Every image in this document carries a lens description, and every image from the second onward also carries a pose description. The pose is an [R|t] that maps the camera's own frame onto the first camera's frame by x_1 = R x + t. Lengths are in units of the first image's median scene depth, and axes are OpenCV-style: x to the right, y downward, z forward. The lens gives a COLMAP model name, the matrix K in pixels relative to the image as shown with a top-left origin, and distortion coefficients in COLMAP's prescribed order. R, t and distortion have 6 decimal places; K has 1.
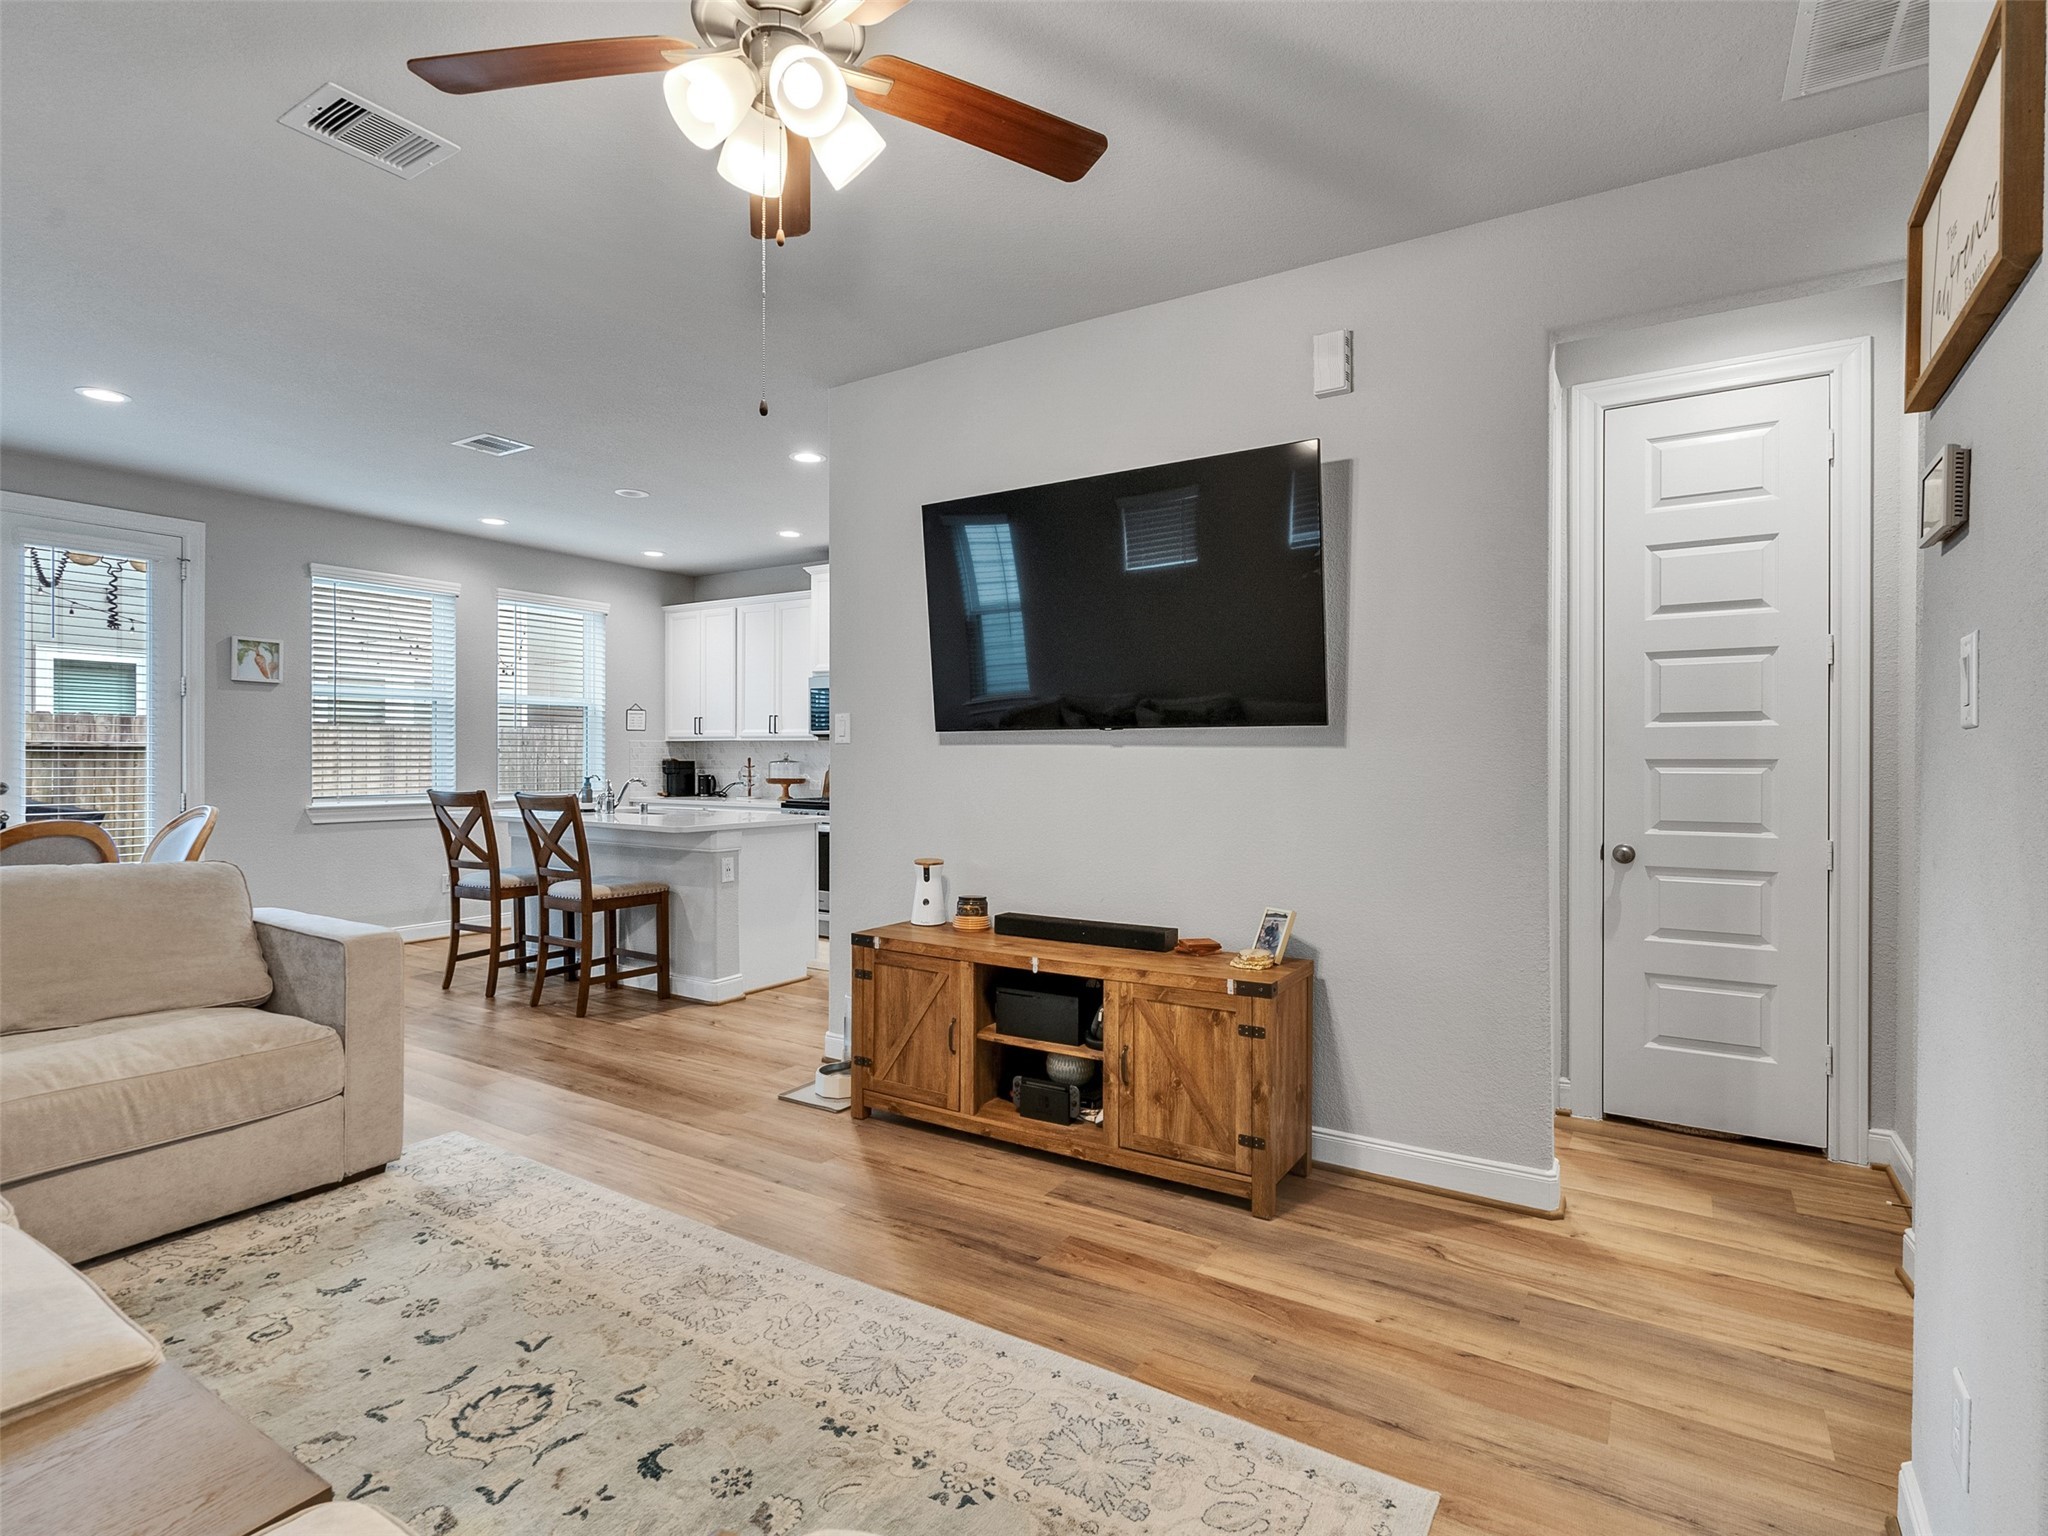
lens RADIAL K [[1041.7, 0, 994.8], [0, 1041.7, 766.4], [0, 0, 1]] dist [-0.004949, 0.002578]
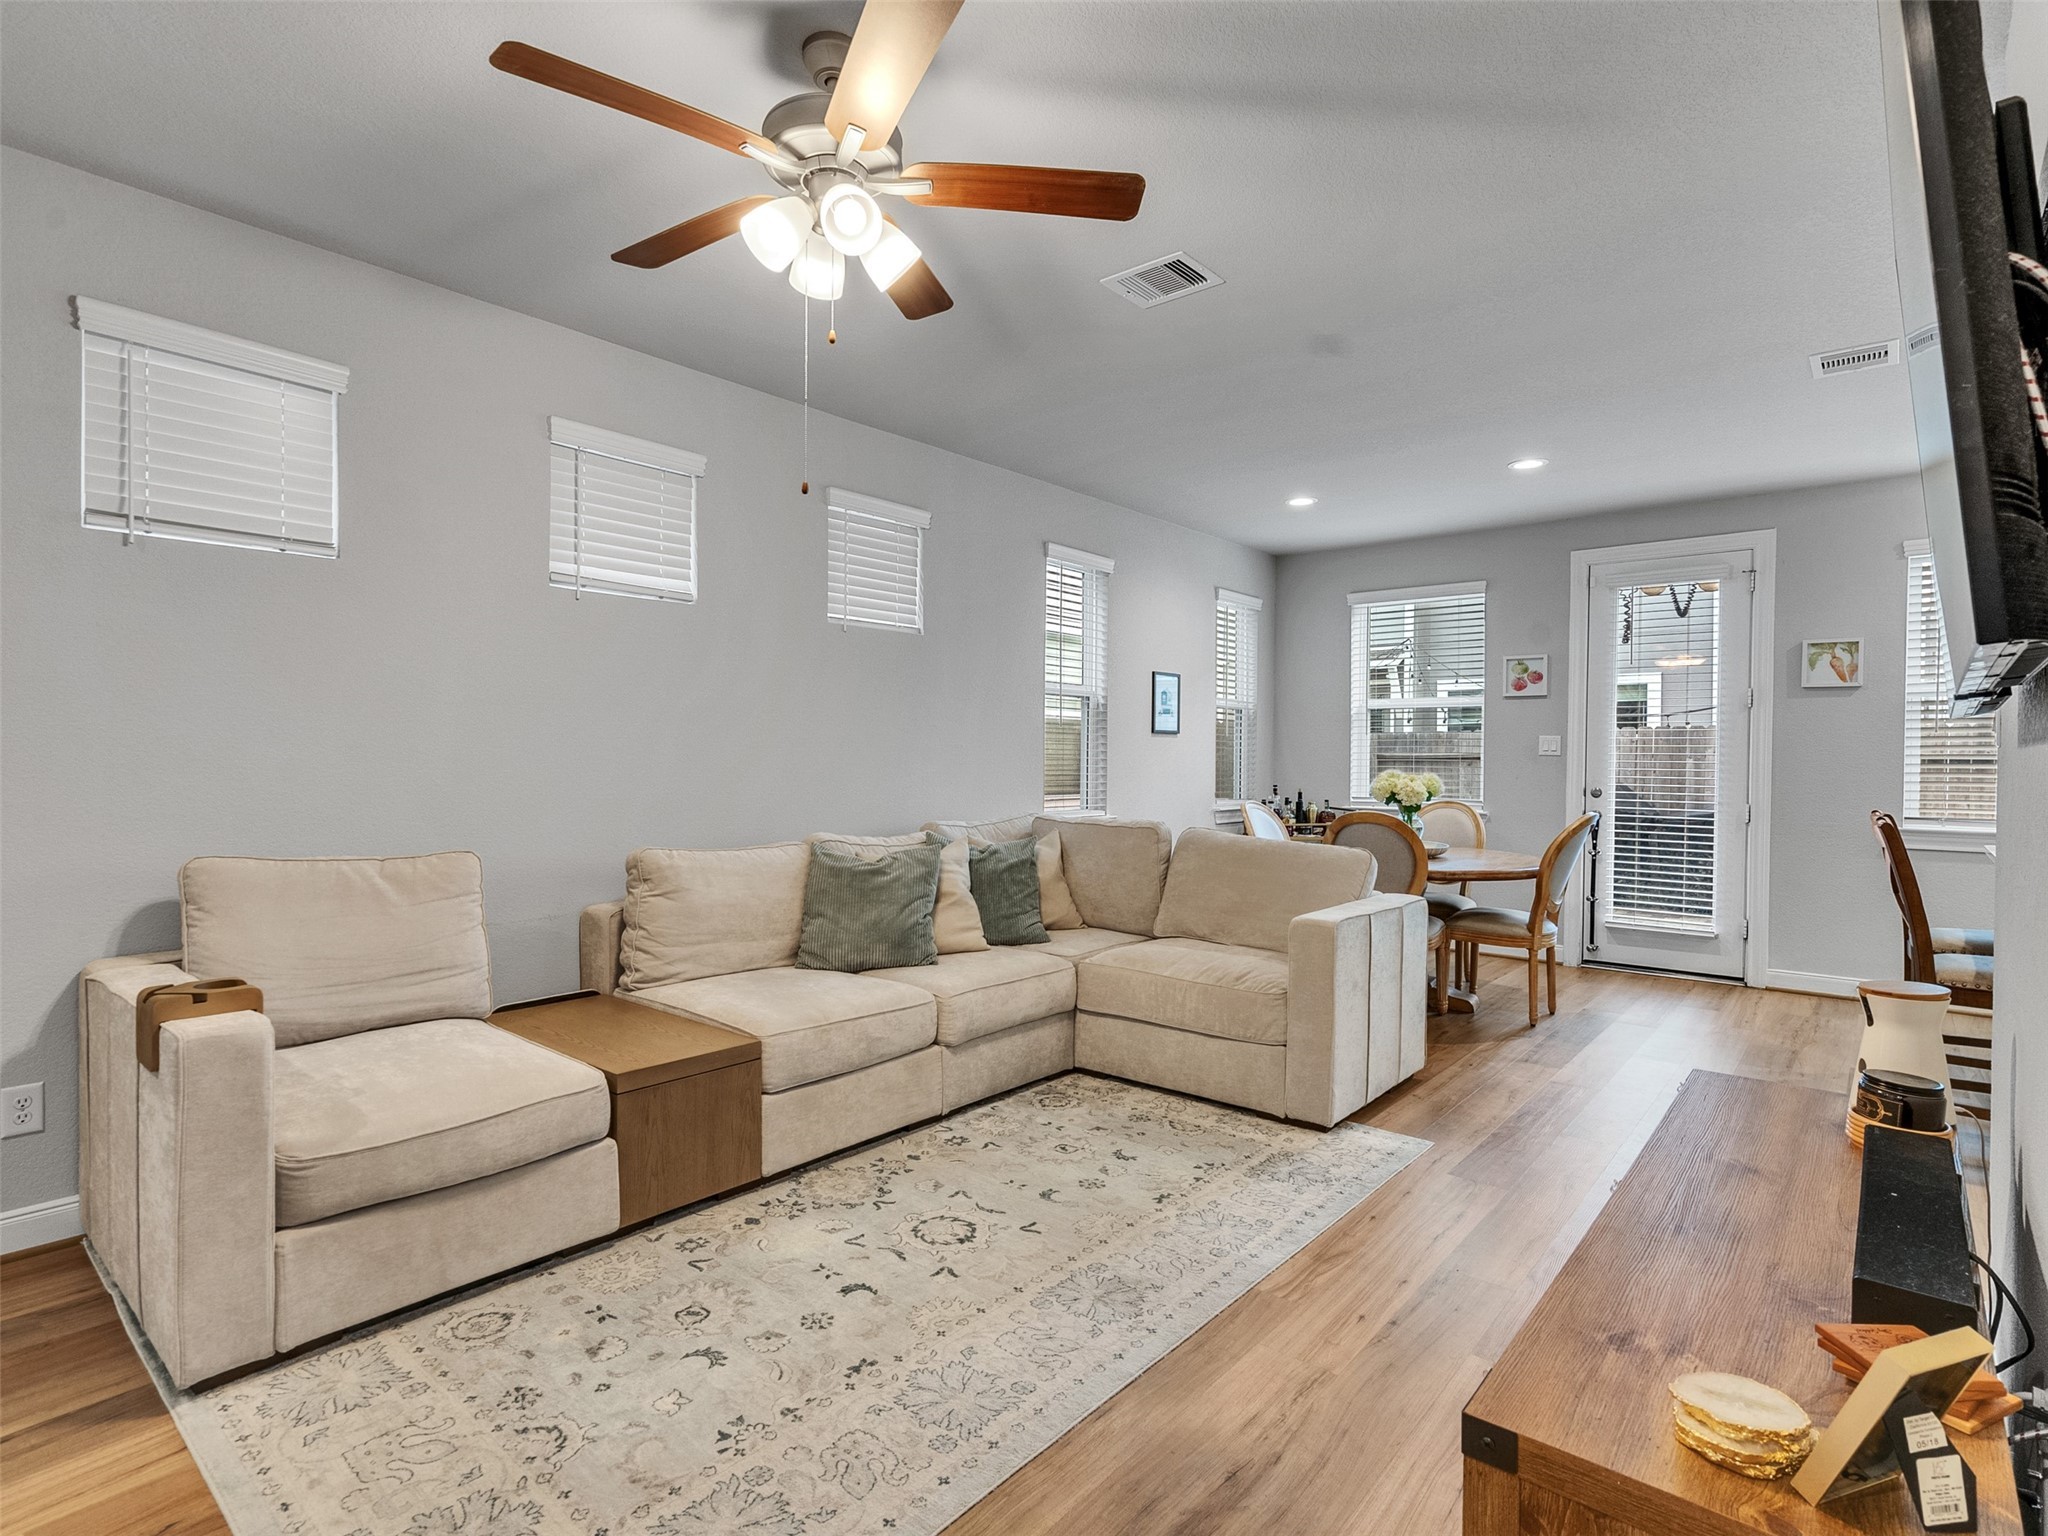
lens RADIAL K [[1041.7, 0, 1011.3], [0, 1041.7, 763.2], [0, 0, 1]] dist [-0.004949, 0.002578]
pose [[-0.126309, 0.002022, -0.991989, 0.621623], [-0.019884, 0.999792, 0.004570, -0.009163], [0.991792, 0.020302, -0.126242, 0.866735]]
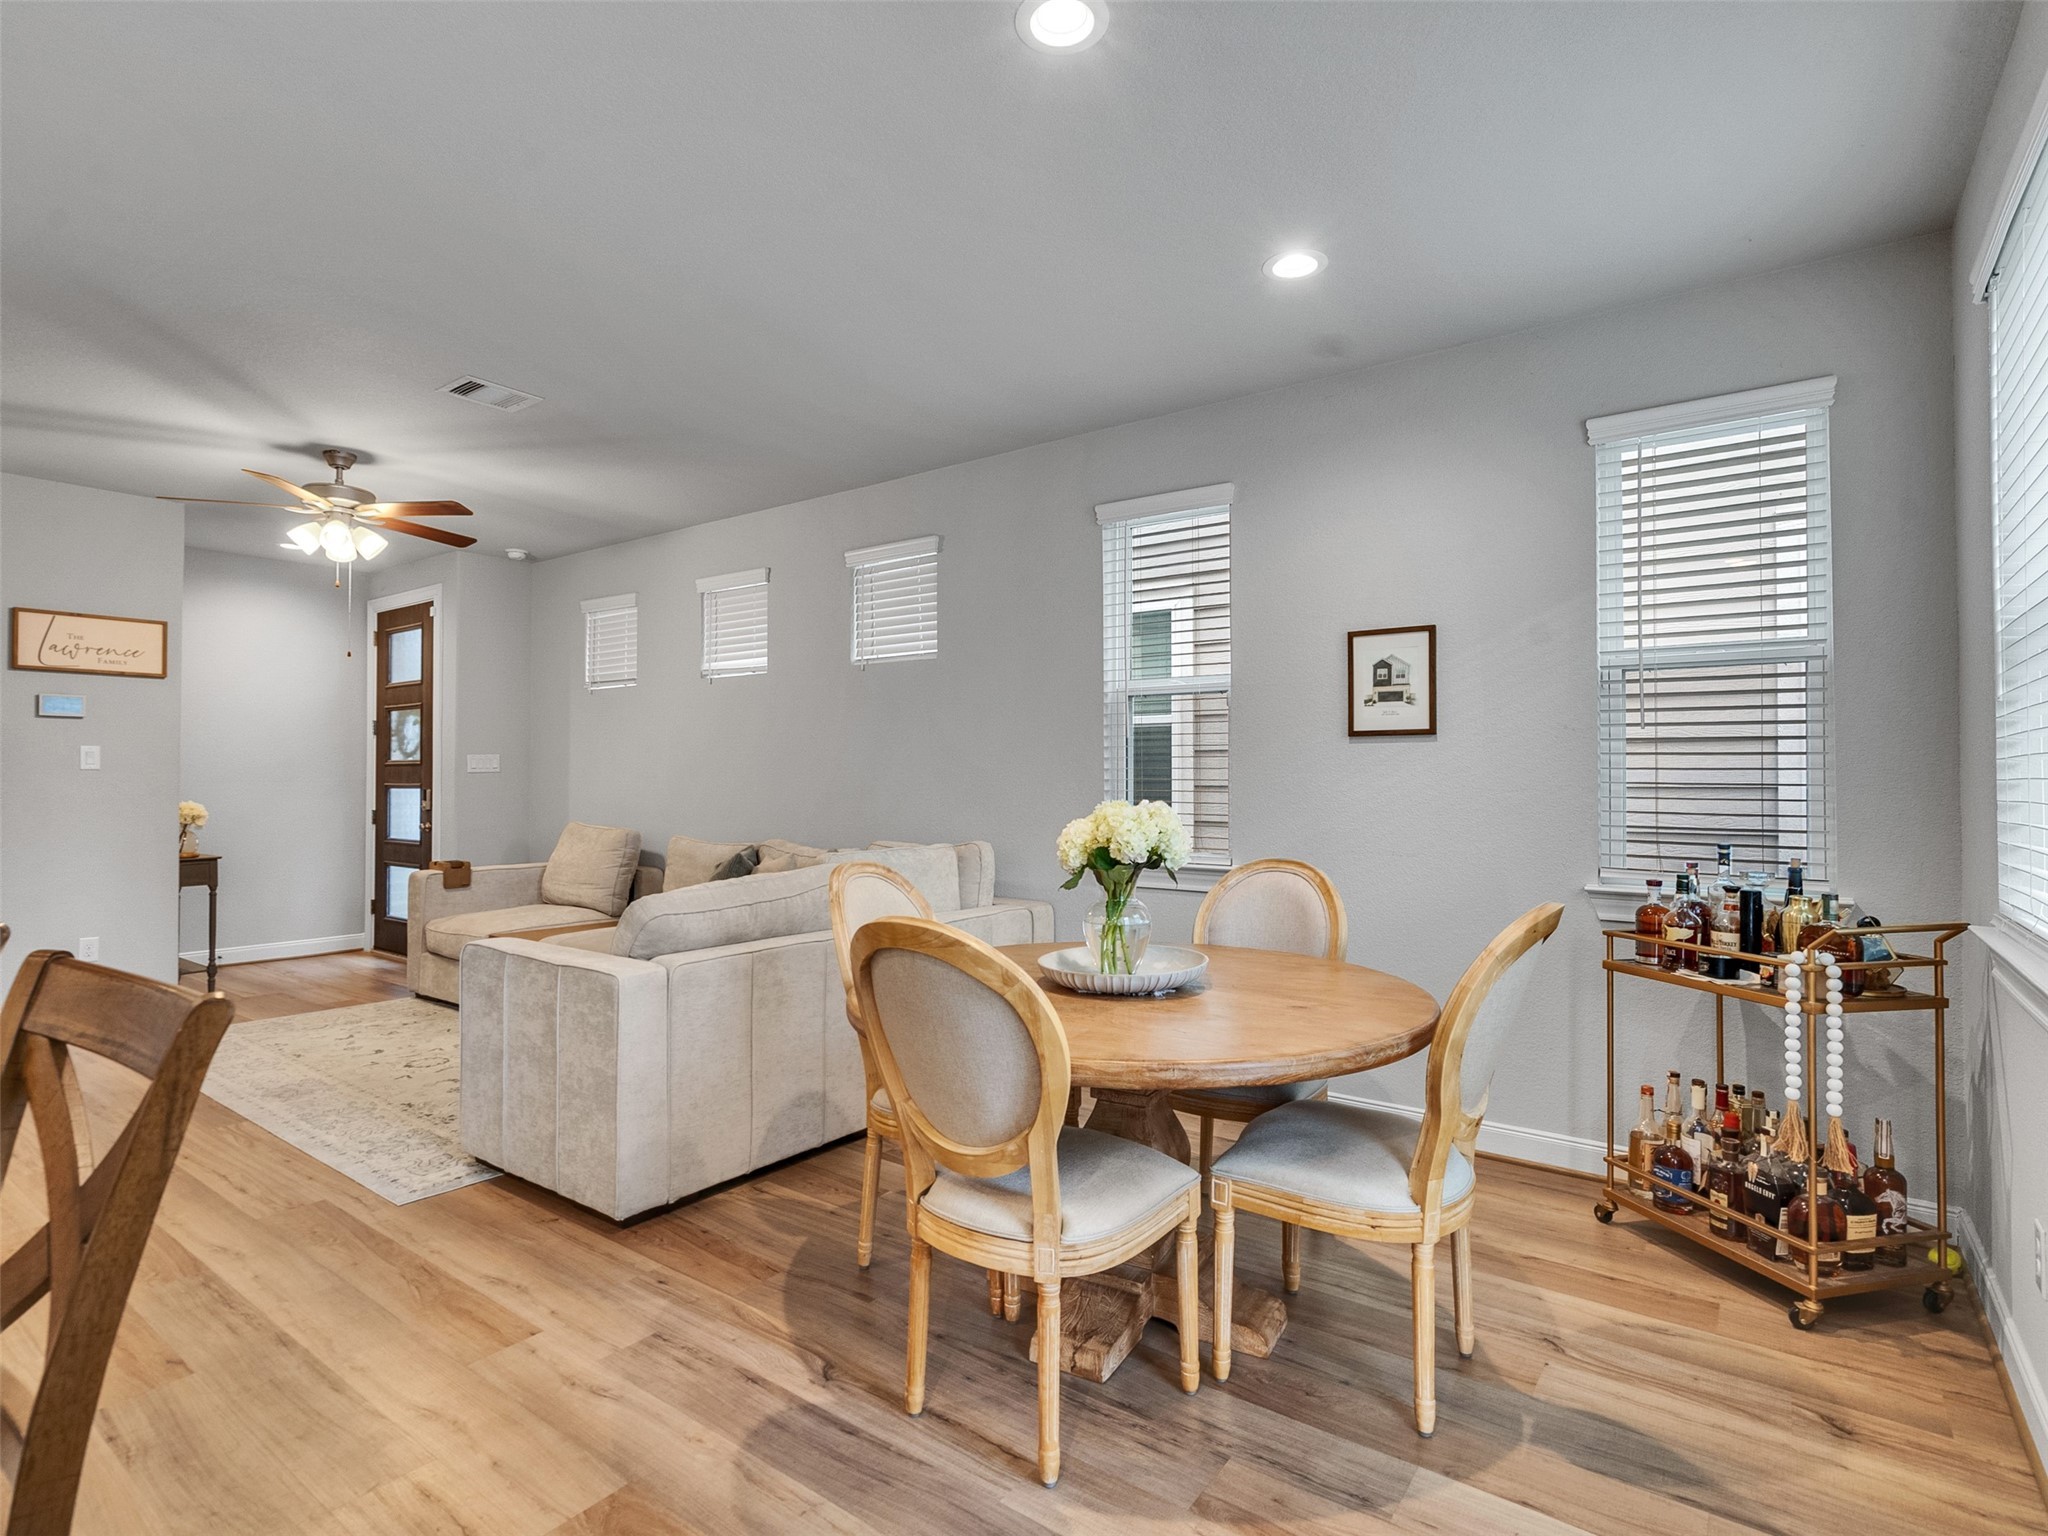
lens RADIAL K [[1041.7, 0, 1015.7], [0, 1041.7, 773.6], [0, 0, 1]] dist [-0.004949, 0.002578]
pose [[-0.998402, -0.002456, 0.056450, -1.326314], [-0.001855, 0.999941, 0.010703, -0.037366], [-0.056473, 0.010581, -0.998348, 2.246143]]
